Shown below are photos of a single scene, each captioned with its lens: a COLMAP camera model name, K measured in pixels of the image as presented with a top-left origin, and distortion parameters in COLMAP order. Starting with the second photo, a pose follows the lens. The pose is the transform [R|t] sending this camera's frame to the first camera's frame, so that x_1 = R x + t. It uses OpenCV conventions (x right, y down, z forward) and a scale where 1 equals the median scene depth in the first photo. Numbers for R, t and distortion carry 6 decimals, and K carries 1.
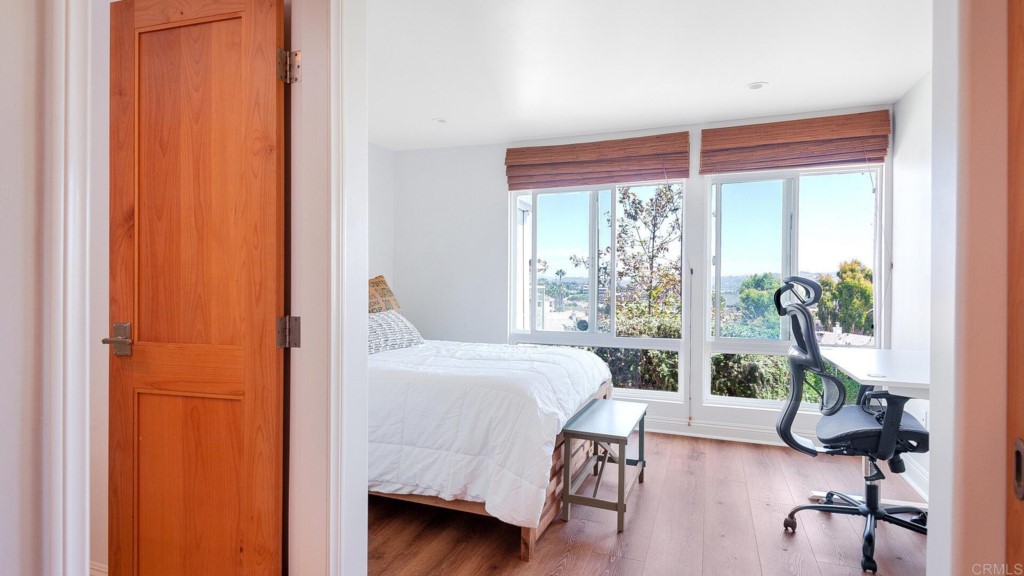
lens RADIAL K [[476.5, 0, 503.3], [0, 476.5, 290.1], [0, 0, 1]] dist [0.003056, -0.002168]
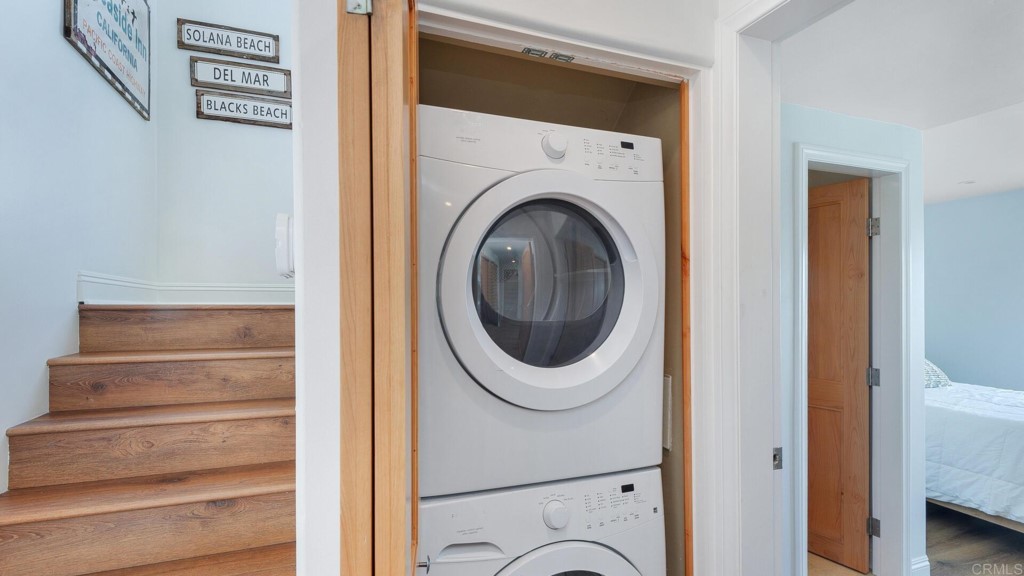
lens RADIAL K [[514.5, 0, 510.8], [0, 514.5, 297.8], [0, 0, 1]] dist [0.009774, -0.003977]
pose [[0.684827, -0.005821, -0.728683, 0.019736], [0.004078, 0.999983, -0.004156, -0.138029], [0.728695, -0.000126, 0.684839, -0.875710]]
